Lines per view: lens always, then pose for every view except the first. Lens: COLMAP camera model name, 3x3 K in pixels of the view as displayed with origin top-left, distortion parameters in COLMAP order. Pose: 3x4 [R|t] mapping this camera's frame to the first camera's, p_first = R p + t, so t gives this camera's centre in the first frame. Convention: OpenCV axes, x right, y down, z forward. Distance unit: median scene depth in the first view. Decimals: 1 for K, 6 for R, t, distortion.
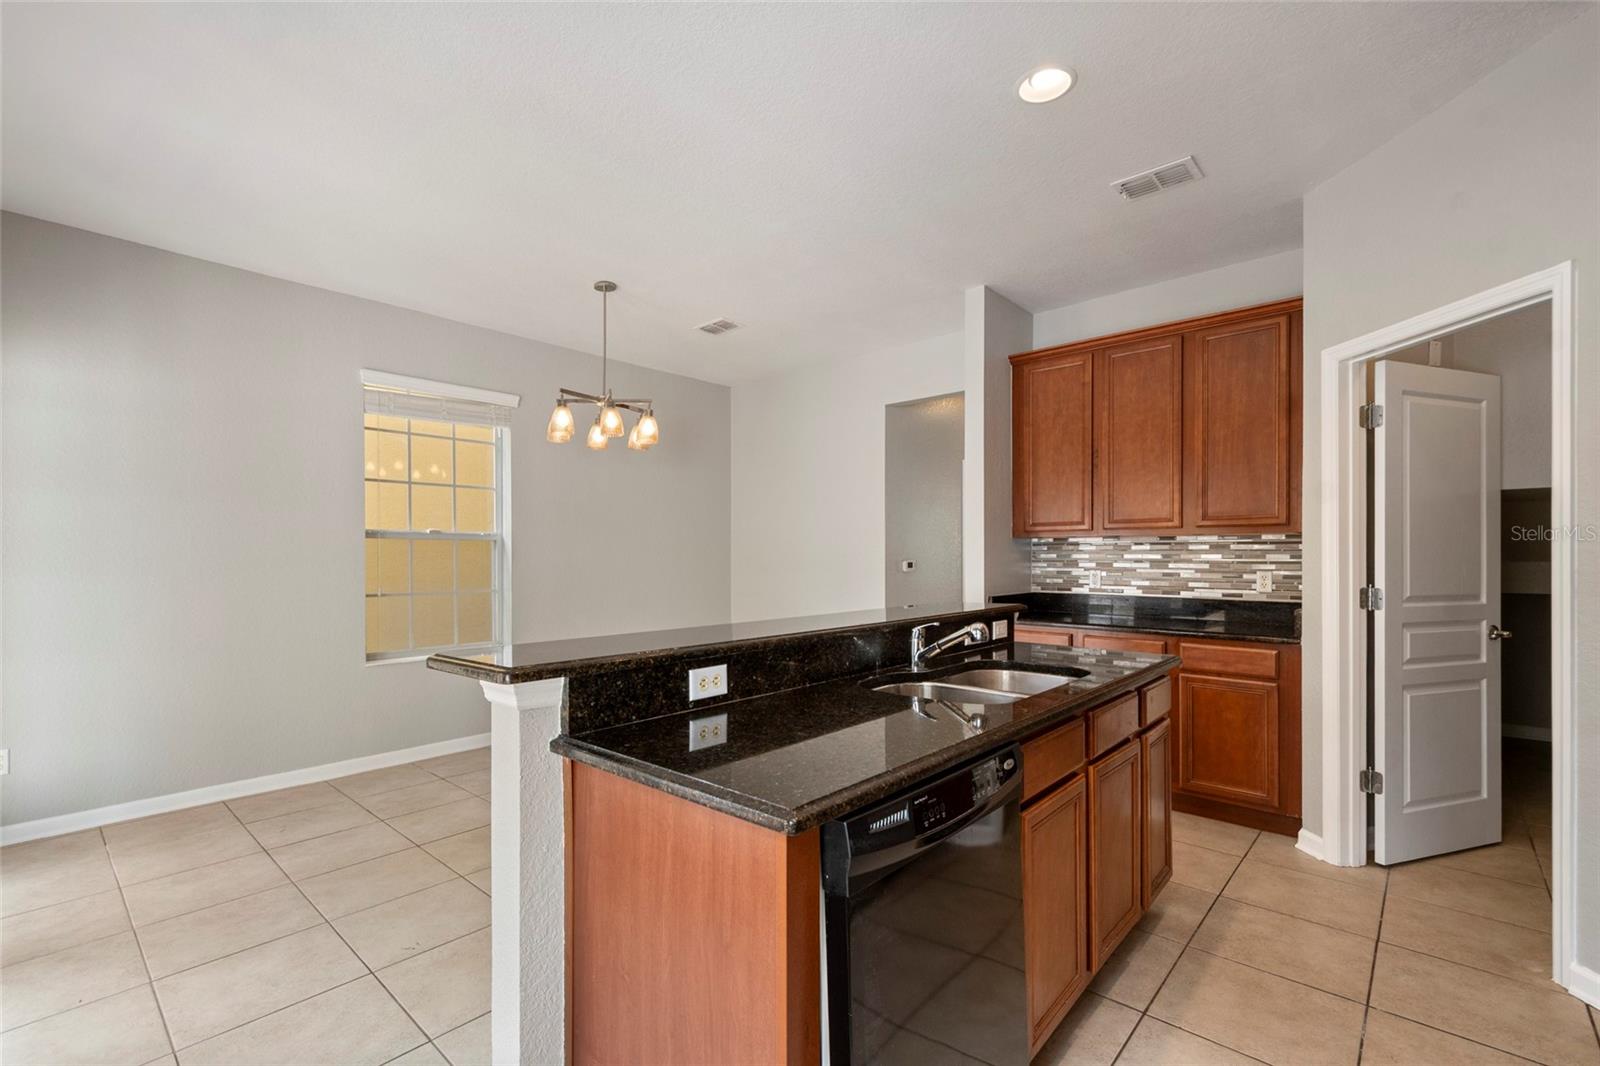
lens RADIAL K [[703.8, 0, 795.6], [0, 703.8, 552.2], [0, 0, 1]] dist [0.009525, -0.001247]
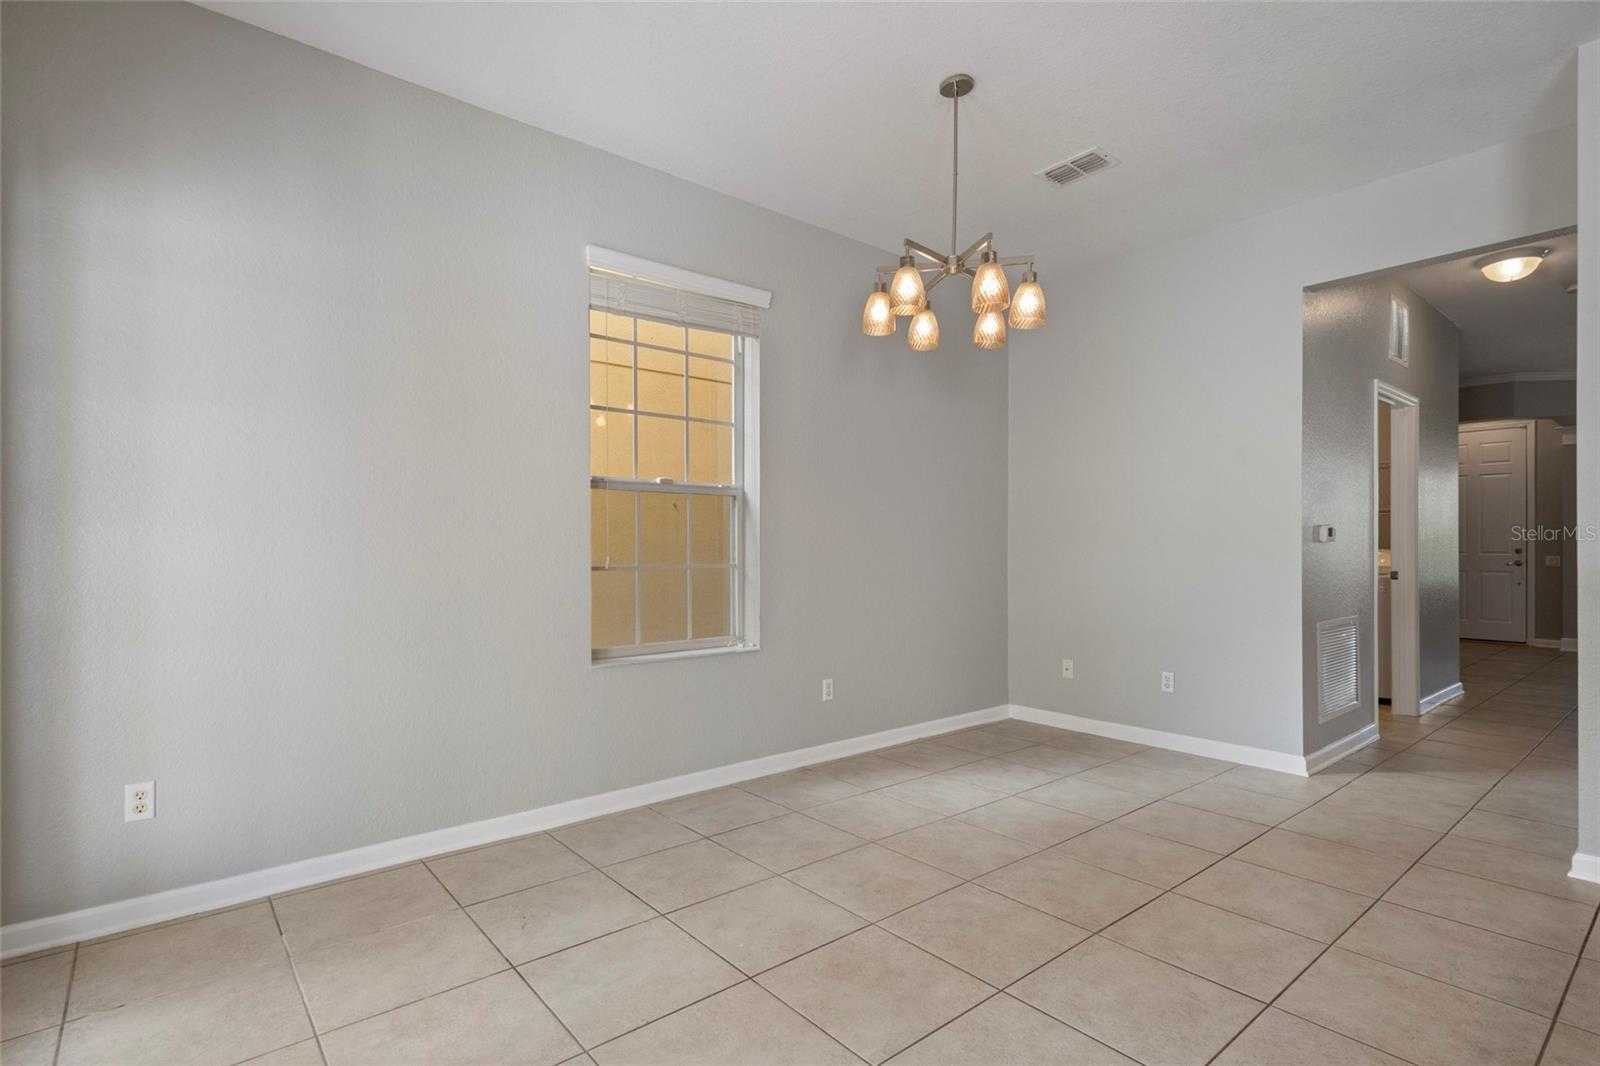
lens RADIAL K [[776.4, 0, 796.2], [0, 776.4, 548.3], [0, 0, 1]] dist [0.015483, -0.006843]
pose [[0.989620, 0.002105, -0.143694, -0.321567], [-0.001042, 0.999972, 0.007475, 0.039323], [0.143706, -0.007248, 0.989594, 0.287268]]
